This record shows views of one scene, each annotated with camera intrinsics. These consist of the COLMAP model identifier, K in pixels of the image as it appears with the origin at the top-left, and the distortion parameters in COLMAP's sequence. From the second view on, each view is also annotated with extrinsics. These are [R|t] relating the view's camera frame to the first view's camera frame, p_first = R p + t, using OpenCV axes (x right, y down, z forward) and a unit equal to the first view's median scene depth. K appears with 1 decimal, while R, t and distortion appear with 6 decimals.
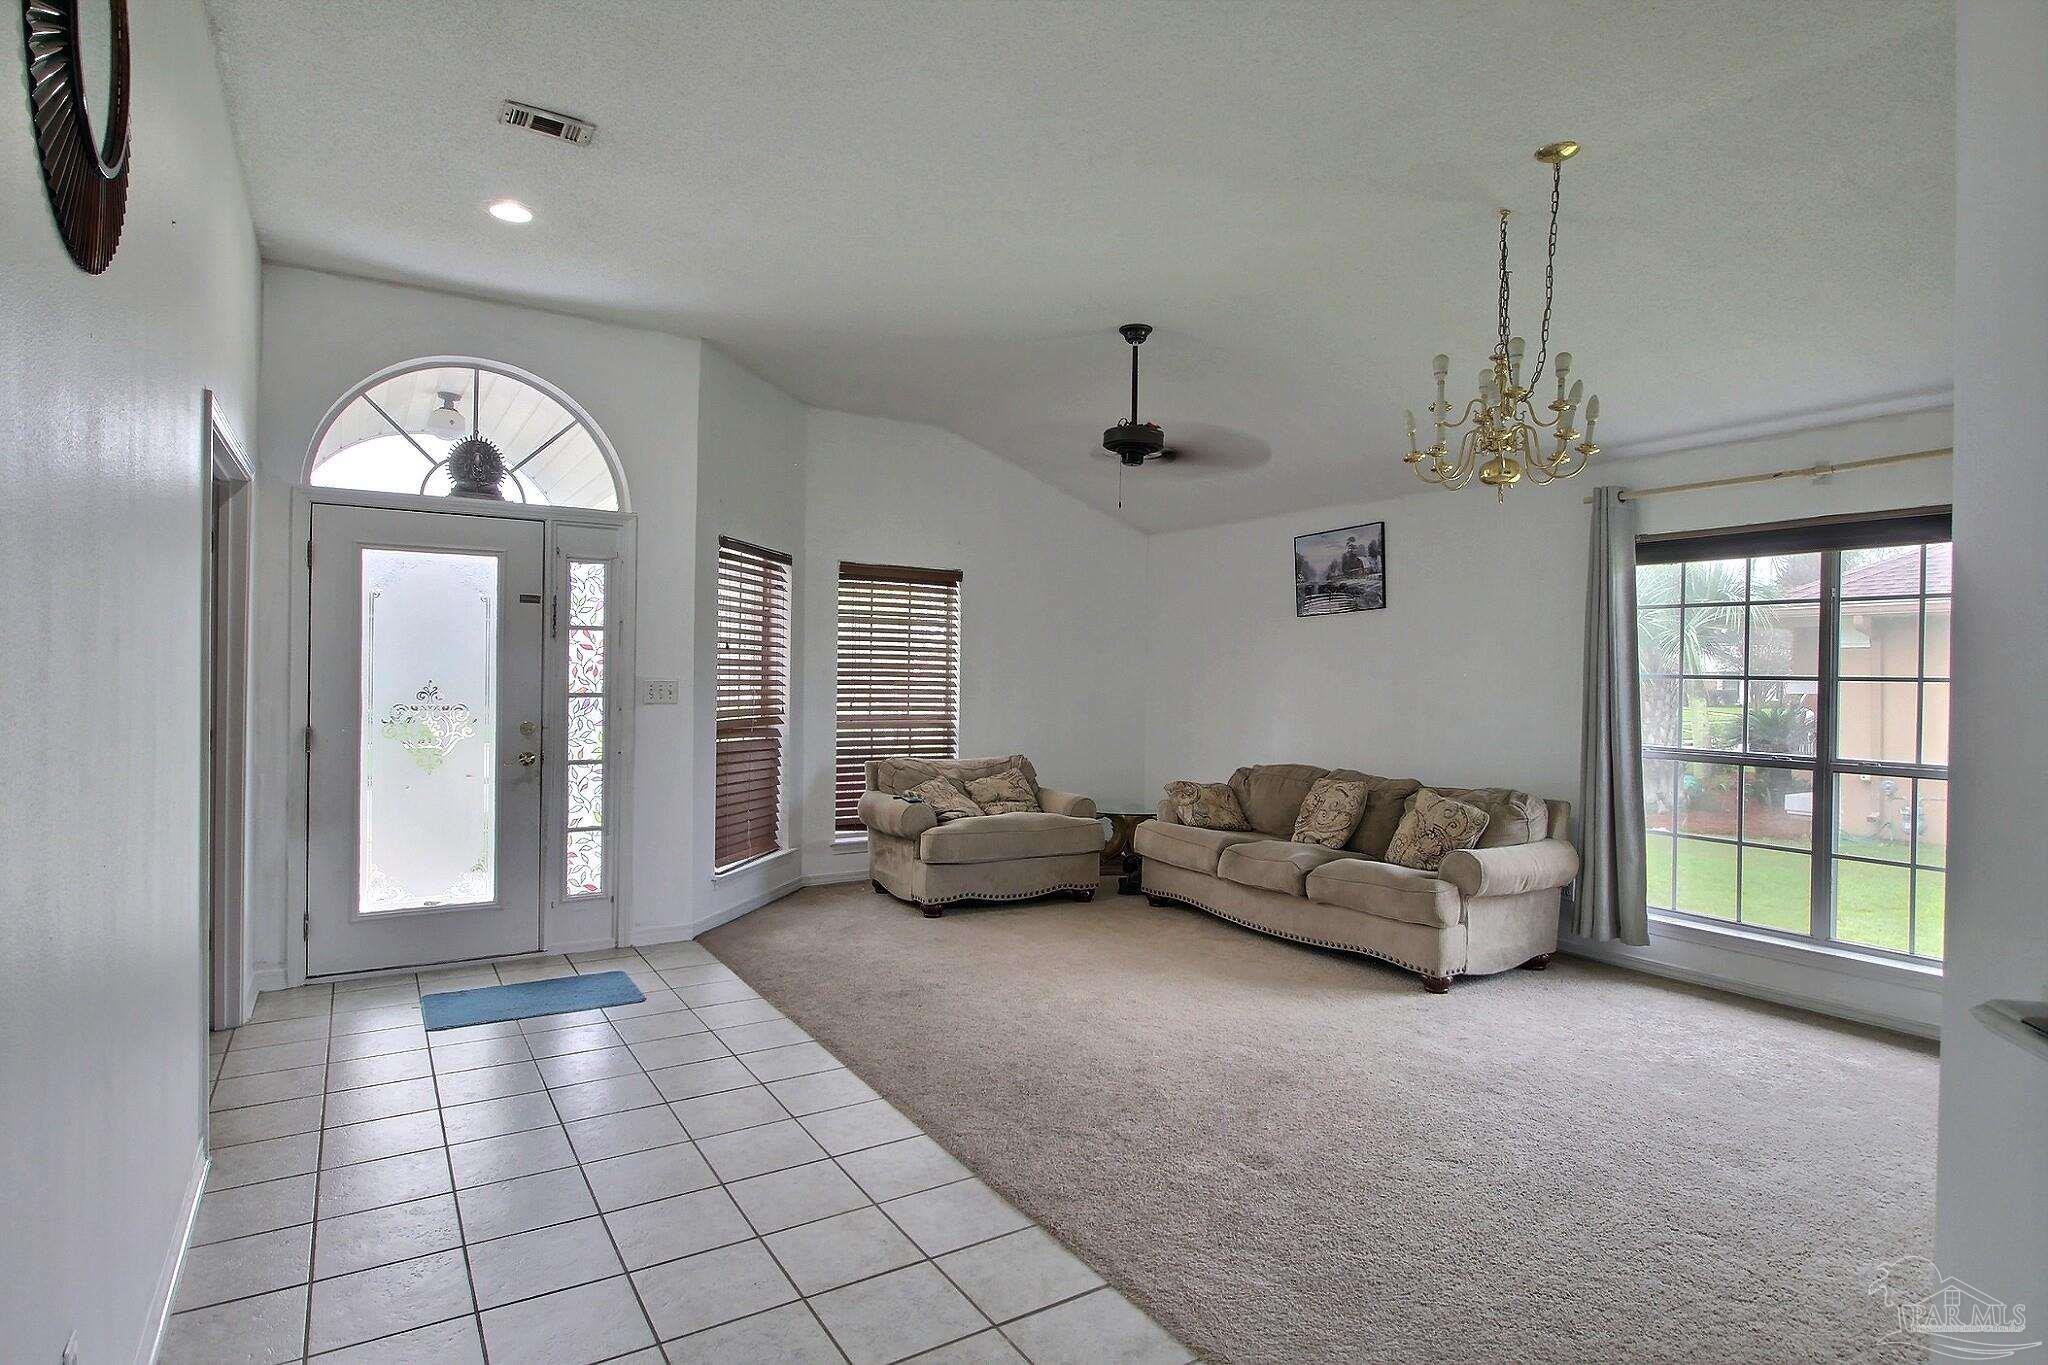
lens RADIAL K [[1086.3, 0, 1027.7], [0, 1086.3, 683.5], [0, 0, 1]] dist [-0.009808, -0.002543]
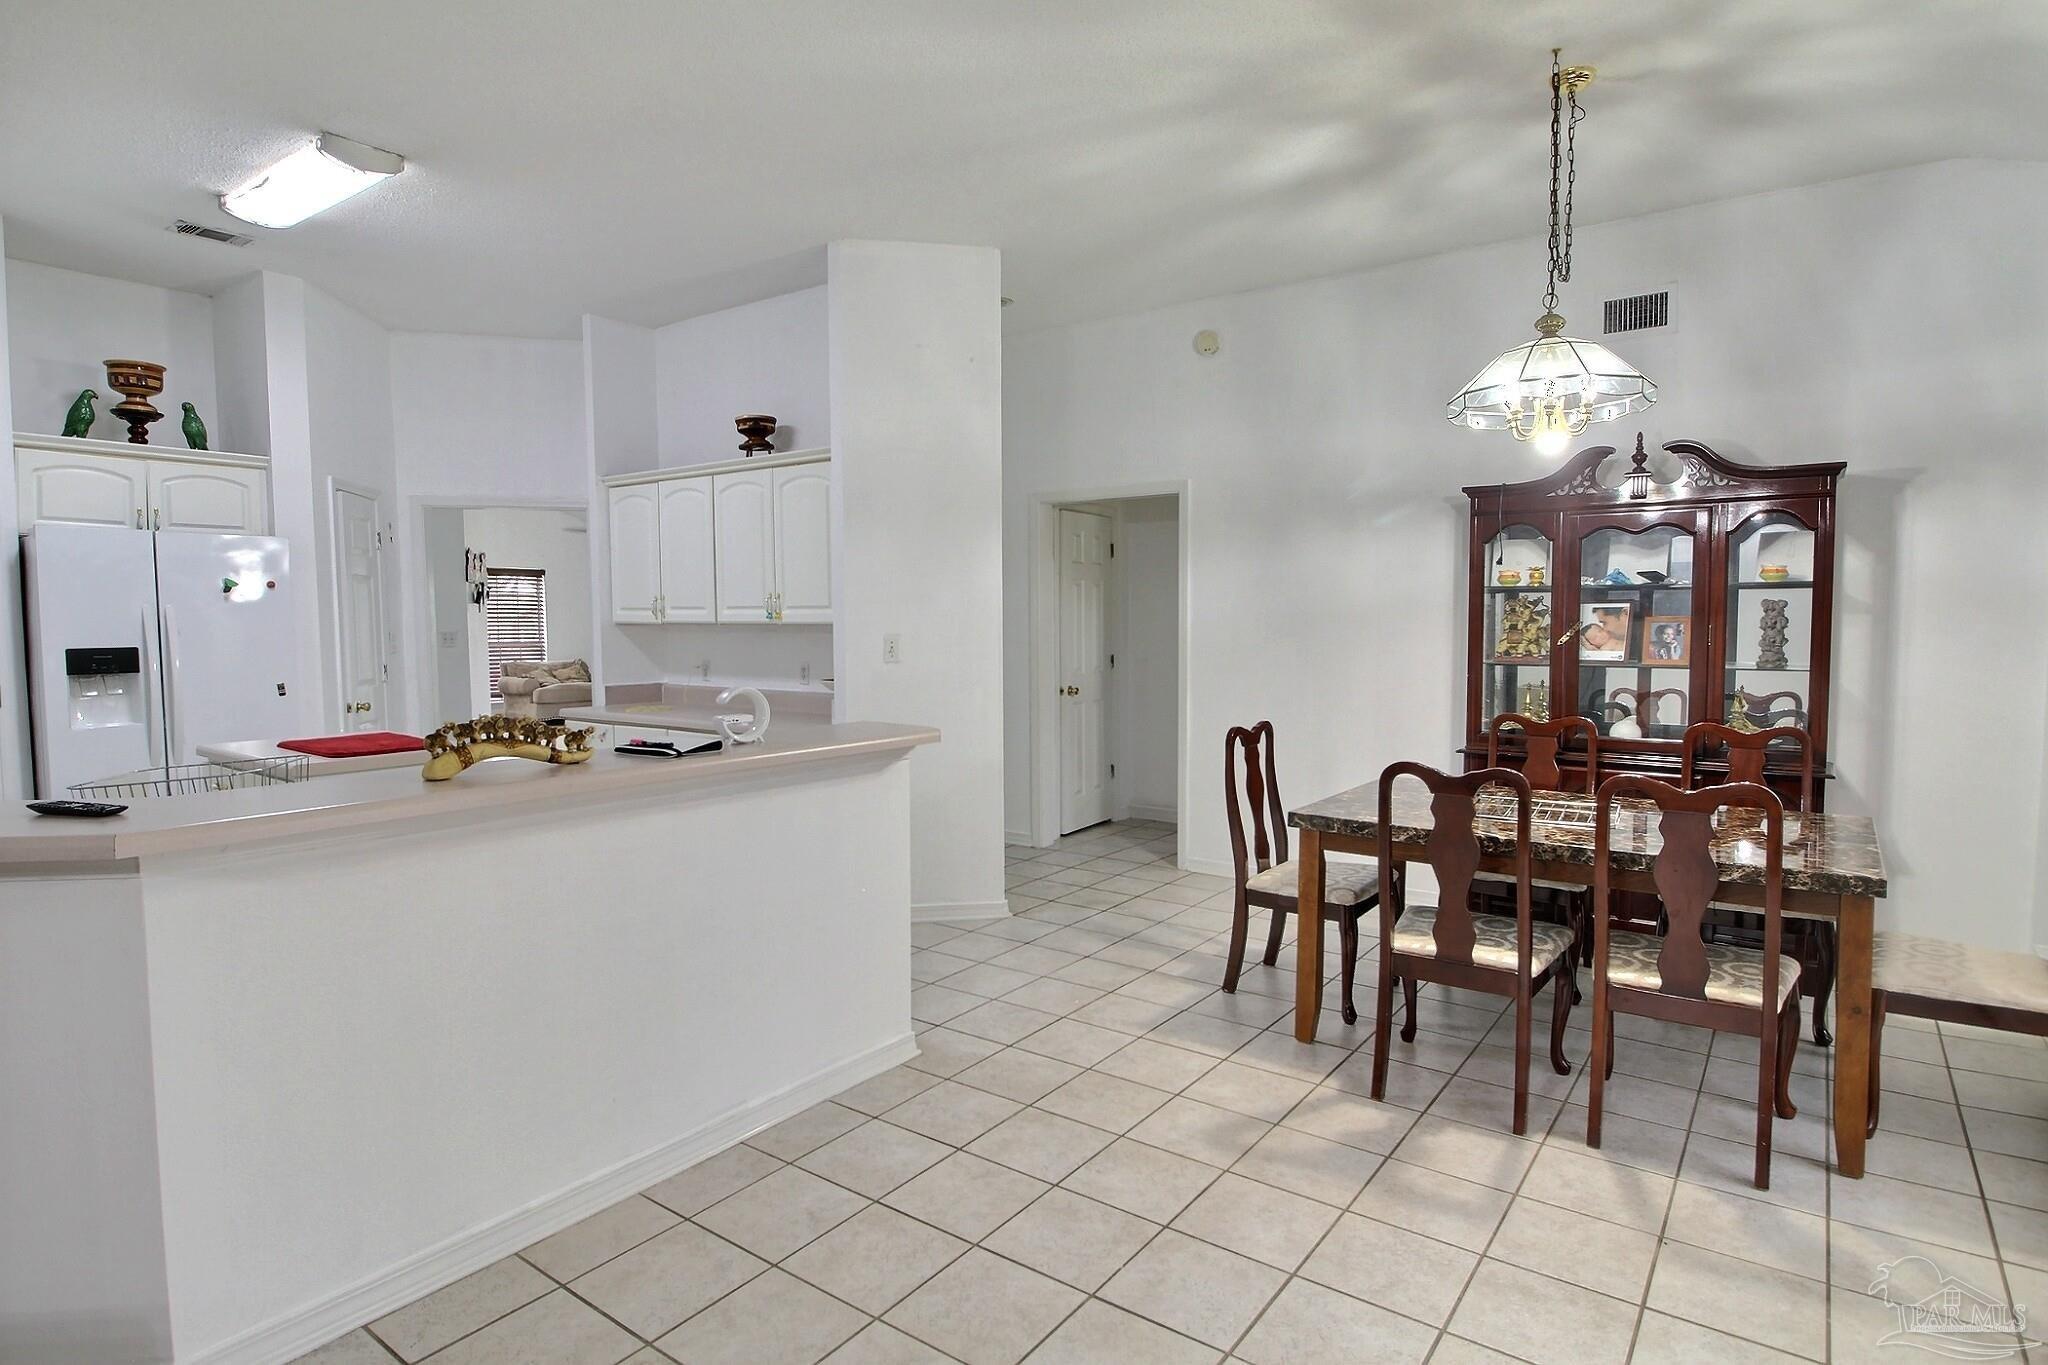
lens RADIAL K [[1086.3, 0, 1030.4], [0, 1086.3, 686.9], [0, 0, 1]] dist [-0.009808, -0.002543]
pose [[0.930552, -0.037734, 0.364211, 0.042299], [0.014187, 0.997644, 0.067114, -0.009607], [-0.365886, -0.057286, 0.928895, -1.380799]]
